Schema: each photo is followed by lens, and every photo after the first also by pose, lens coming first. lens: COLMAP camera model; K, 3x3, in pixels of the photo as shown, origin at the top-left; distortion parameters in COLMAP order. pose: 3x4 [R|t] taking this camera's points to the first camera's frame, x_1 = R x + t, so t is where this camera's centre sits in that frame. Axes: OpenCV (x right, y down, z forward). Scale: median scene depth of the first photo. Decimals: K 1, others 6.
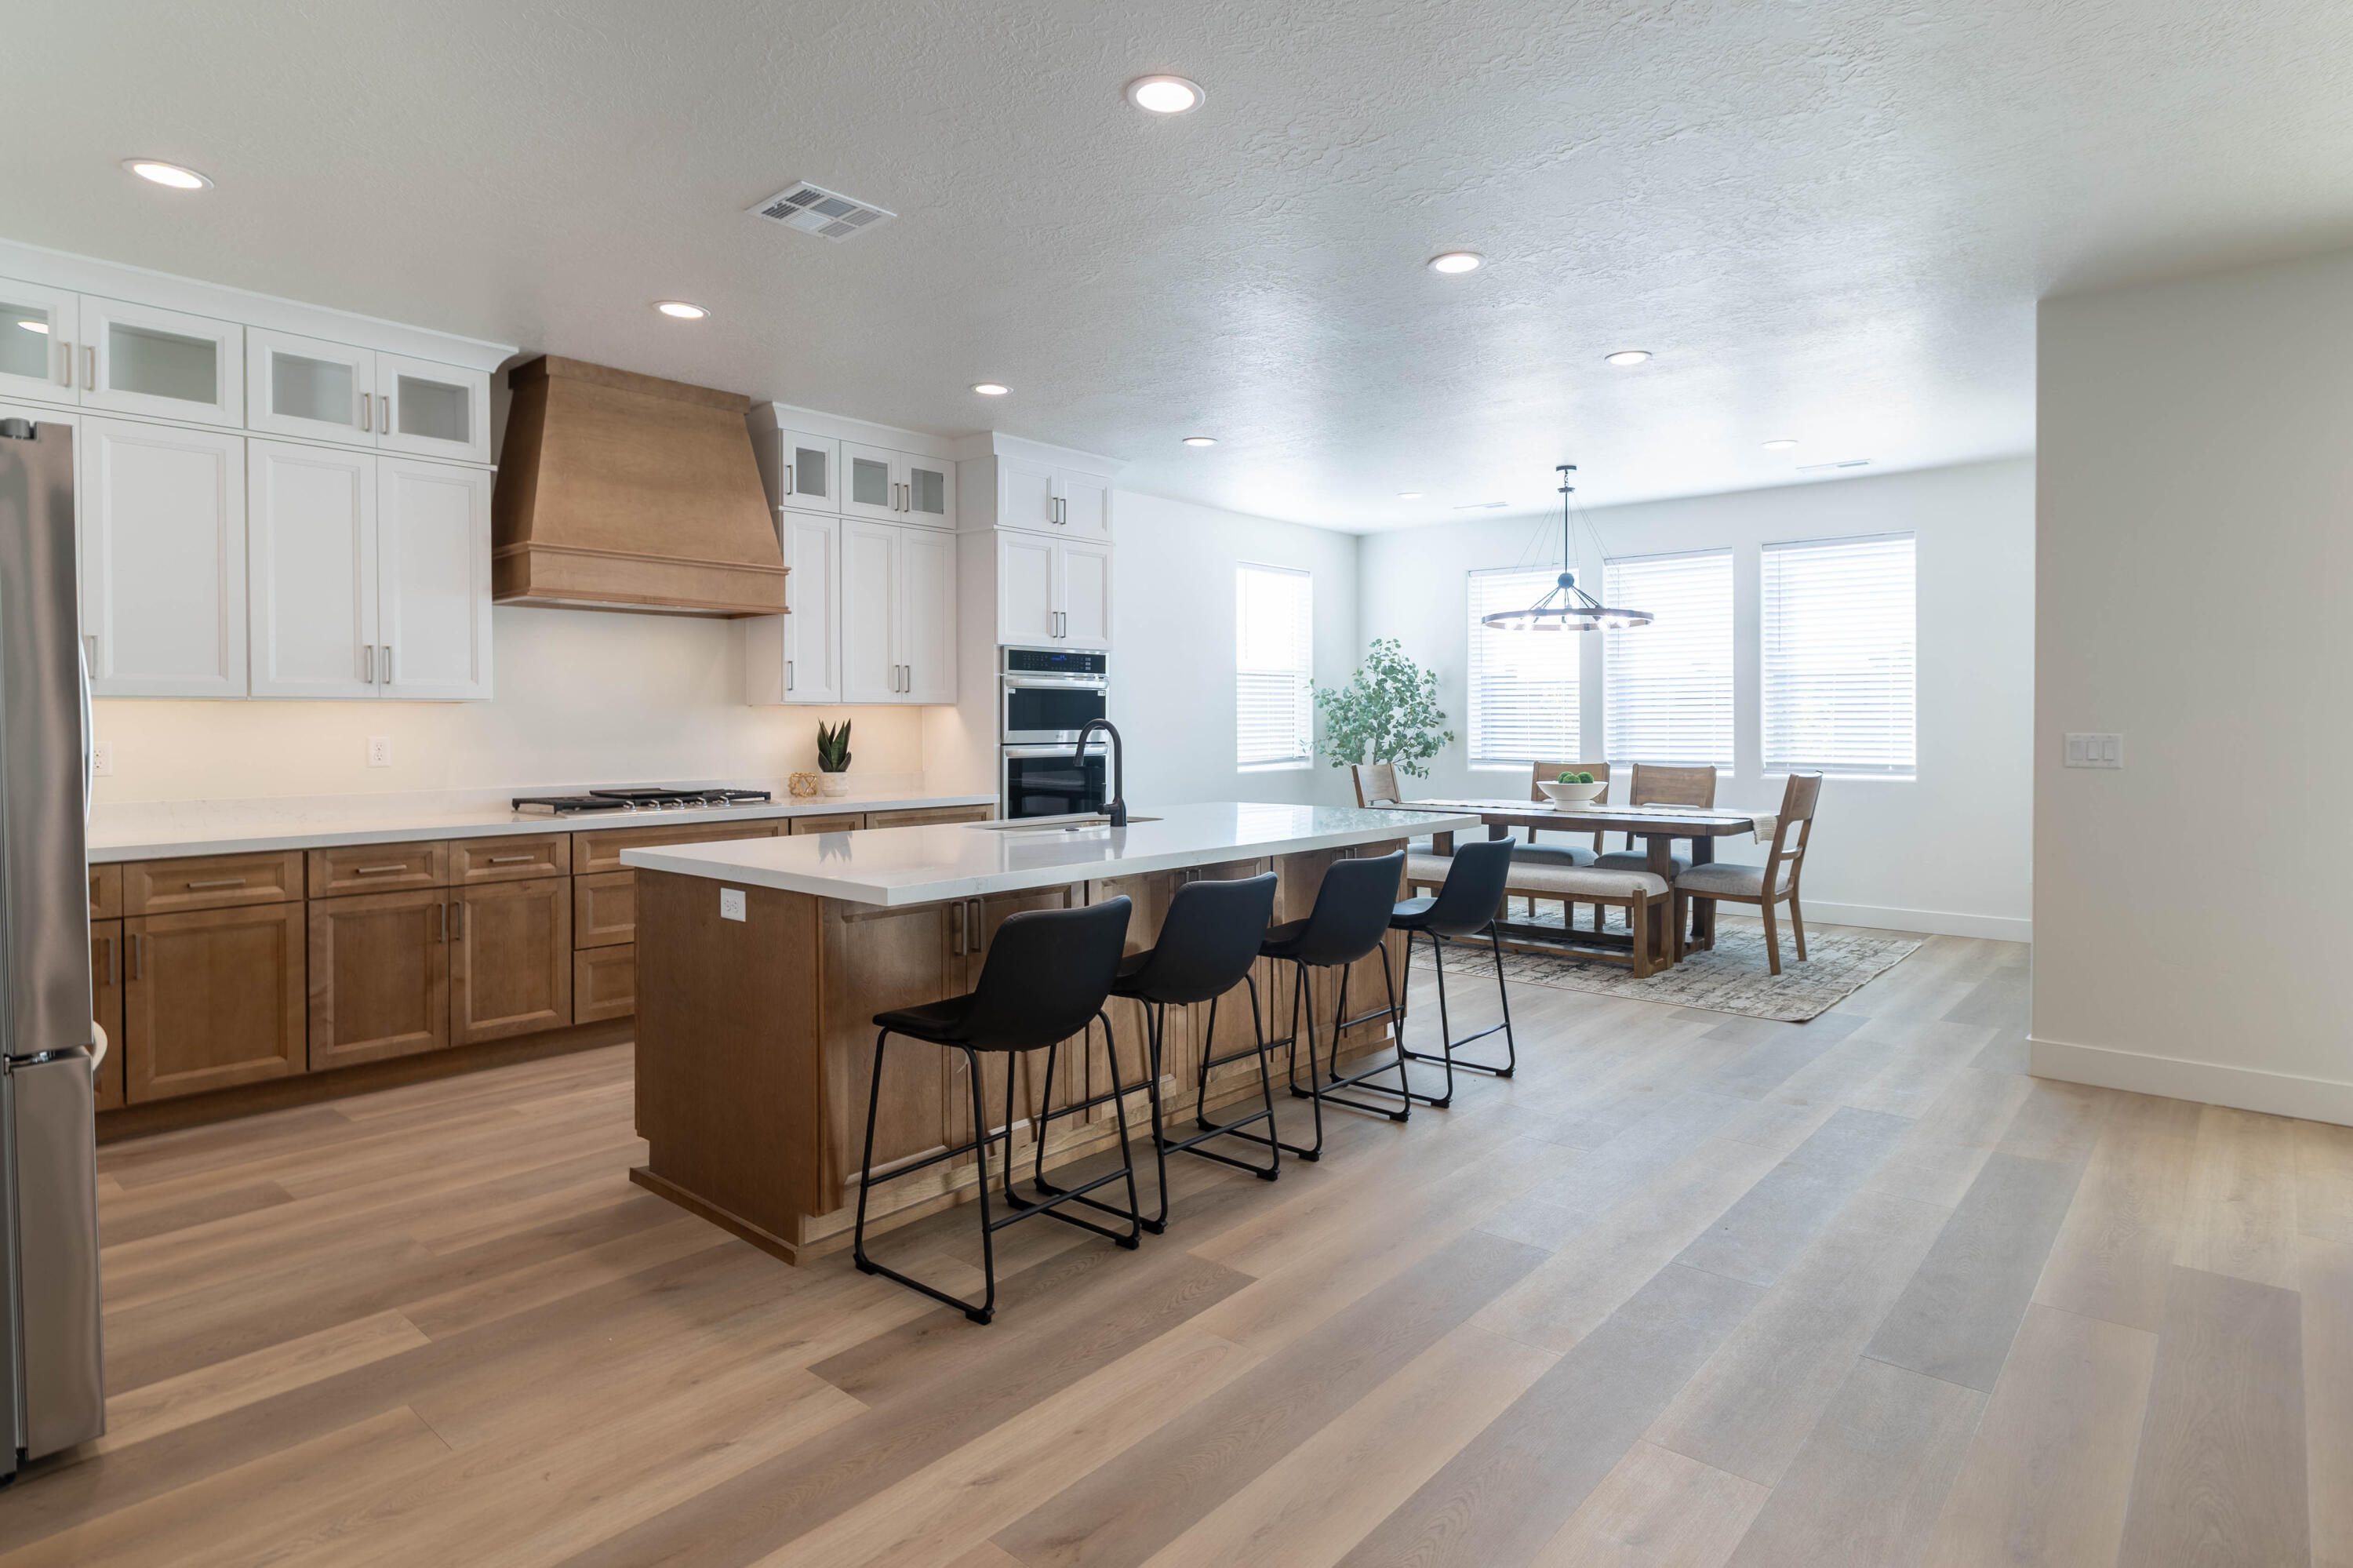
lens RADIAL K [[1244.5, 0, 1233.4], [0, 1244.5, 734.1], [0, 0, 1]] dist [-0.001628, -0.000385]
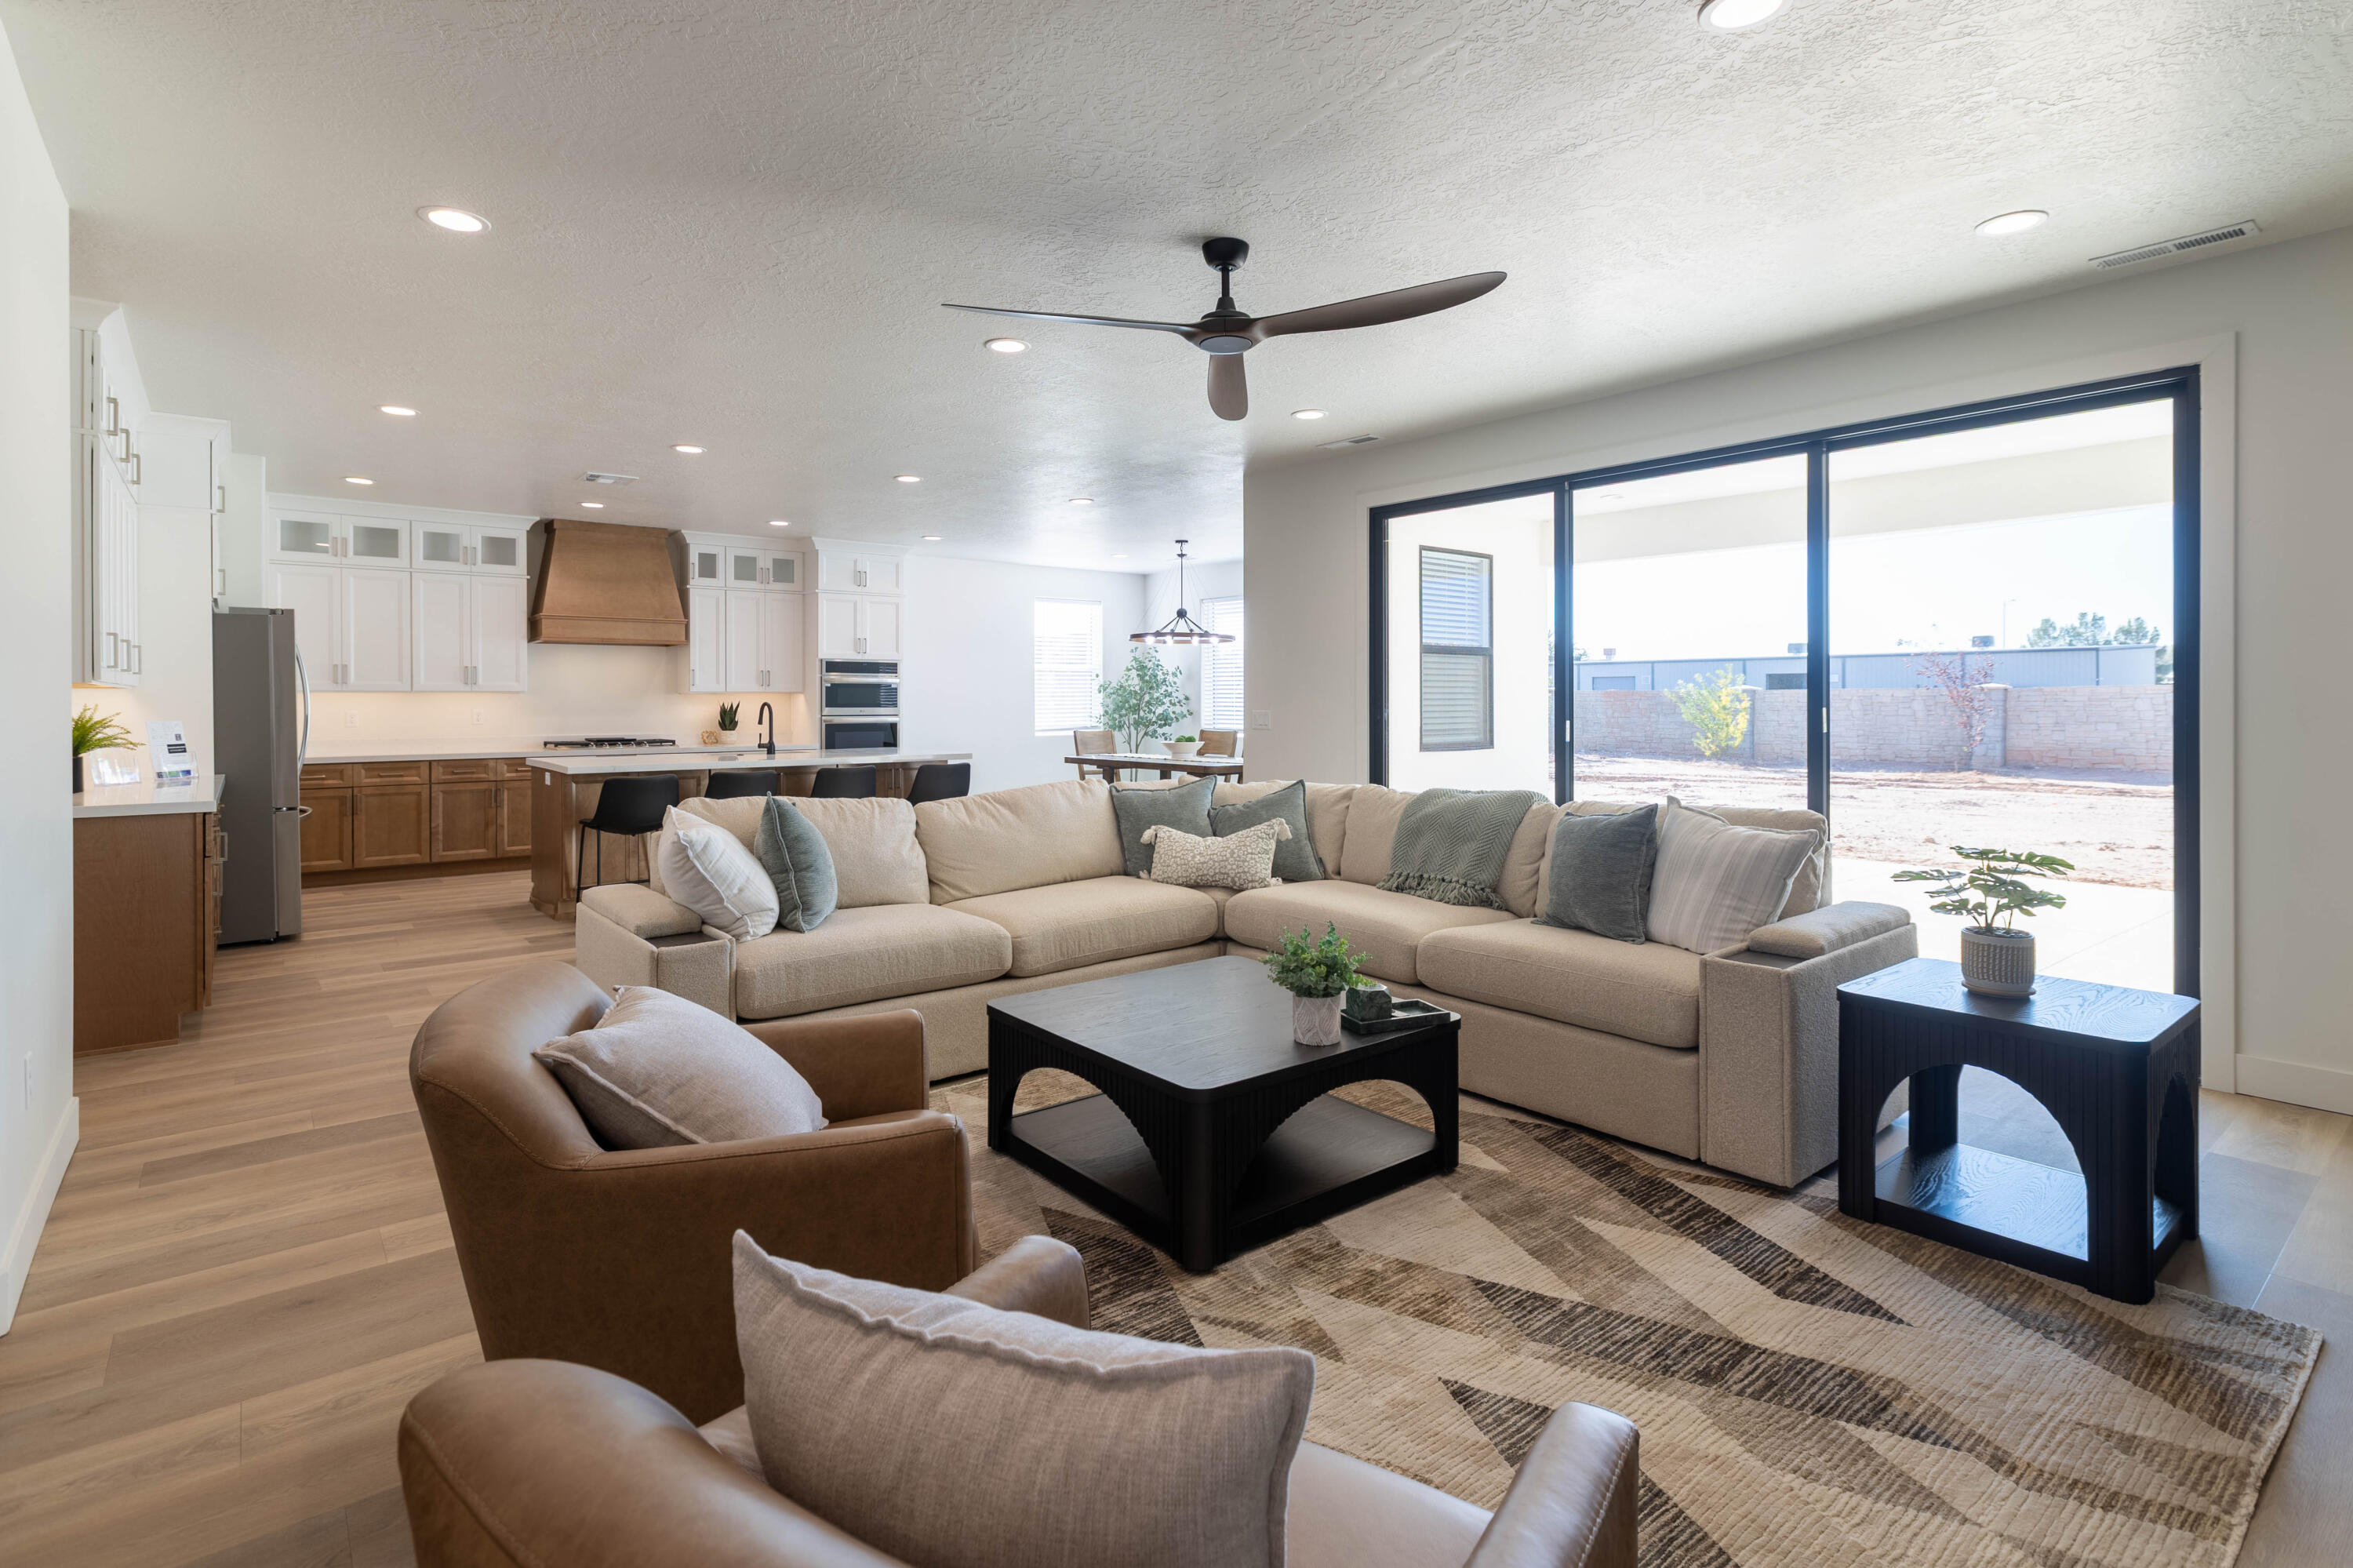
lens RADIAL K [[1122.1, 0, 1154.1], [0, 1122.1, 706.8], [0, 0, 1]] dist [-0.001743, 0.000074]
pose [[0.980359, 0.002325, -0.197208, 0.667206], [-0.003292, 0.999984, -0.004574, 0.001672], [0.197195, 0.005133, 0.980351, -0.513208]]
